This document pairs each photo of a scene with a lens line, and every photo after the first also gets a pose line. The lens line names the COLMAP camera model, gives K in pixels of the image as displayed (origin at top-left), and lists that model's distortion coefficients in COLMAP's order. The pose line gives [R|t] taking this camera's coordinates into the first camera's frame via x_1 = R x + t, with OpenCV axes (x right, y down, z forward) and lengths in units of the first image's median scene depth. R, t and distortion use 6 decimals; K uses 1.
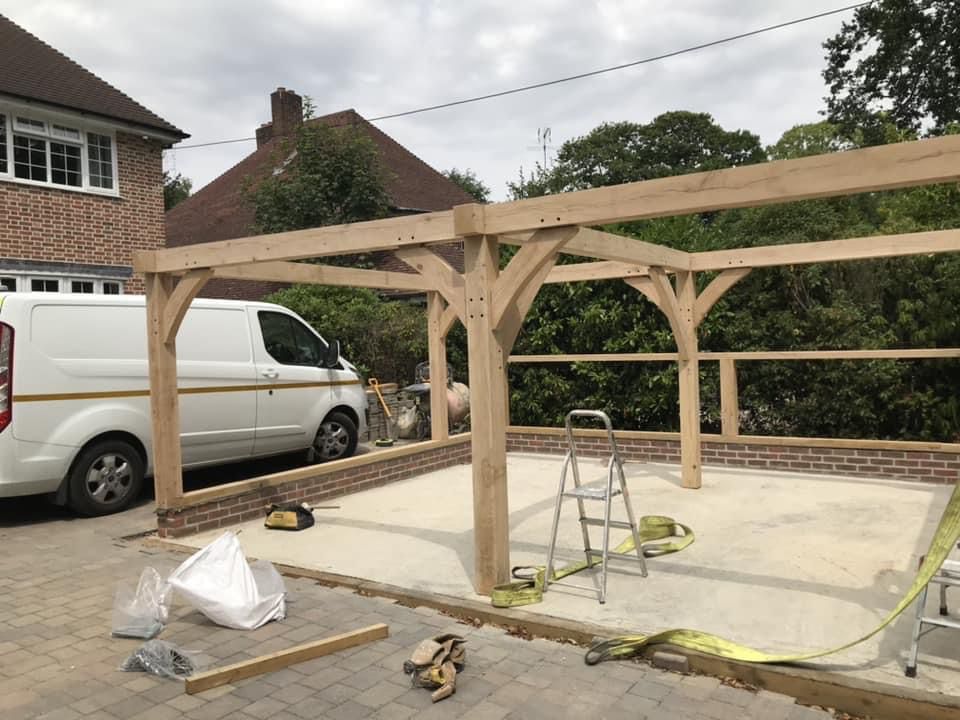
lens RADIAL K [[786.0, 0, 480.0], [0, 786.0, 360.0], [0, 0, 1]] dist [0.029071, -0.021092]
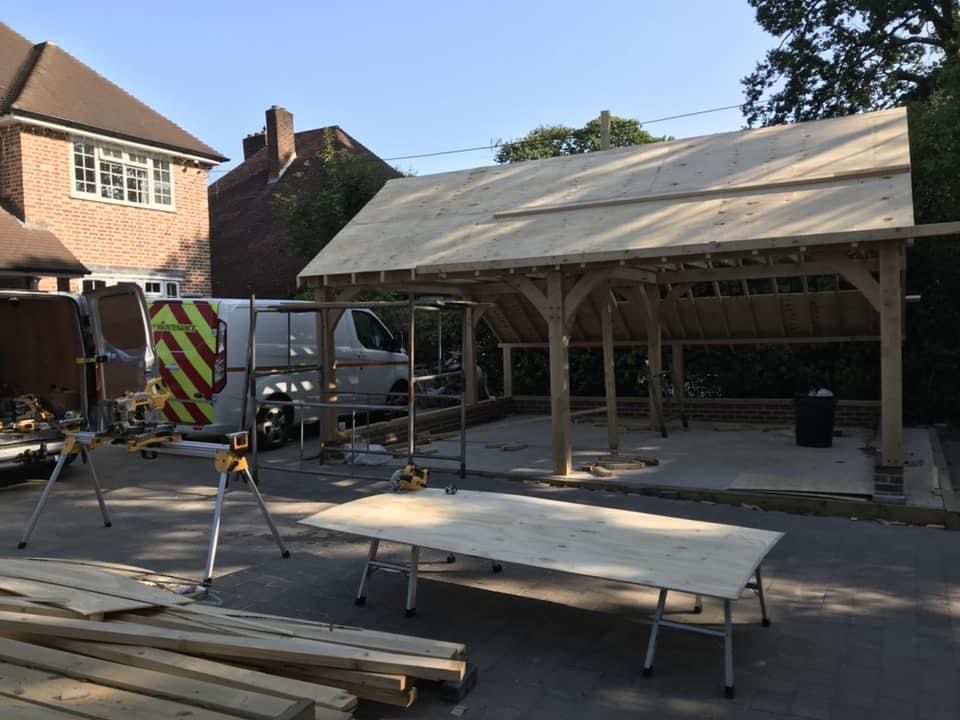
lens RADIAL K [[786.0, 0, 480.0], [0, 786.0, 360.0], [0, 0, 1]] dist [0.029071, -0.021092]
pose [[0.995752, -0.002885, 0.092035, -0.146358], [0.001882, 0.999938, 0.010981, 0.009003], [-0.092061, -0.010761, 0.995695, -0.325483]]
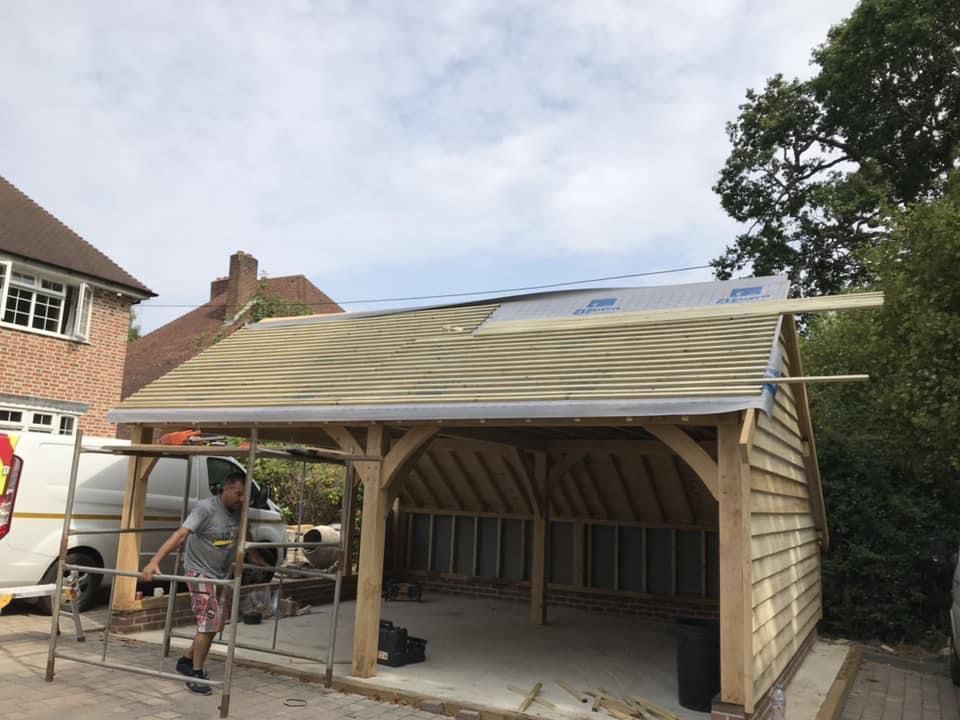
lens RADIAL K [[791.5, 0, 480.0], [0, 791.5, 360.0], [0, 0, 1]] dist [0.017988, 0.009758]
pose [[0.993017, 0.089144, 0.077270, 0.028557], [-0.072830, 0.978509, -0.192912, -0.001255], [-0.092806, 0.185937, 0.978169, -0.238245]]
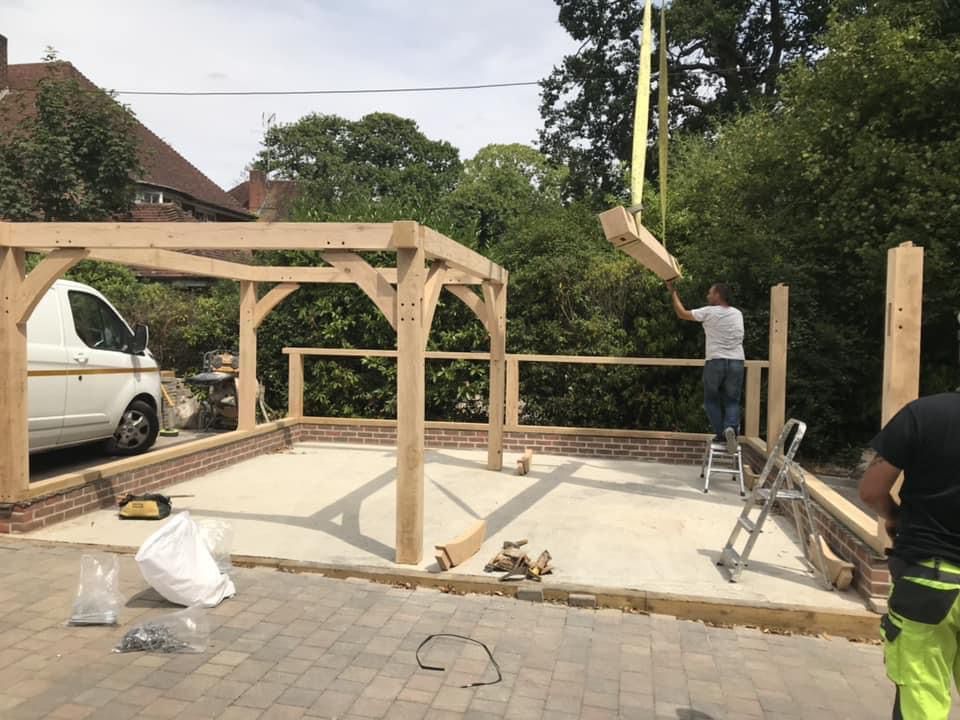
lens RADIAL K [[786.0, 0, 480.0], [0, 786.0, 360.0], [0, 0, 1]] dist [0.029071, -0.021092]
pose [[0.921629, 0.036616, 0.386340, -0.151971], [-0.040911, 0.999159, 0.002898, -0.002054], [-0.385909, -0.018477, 0.922352, -0.040190]]
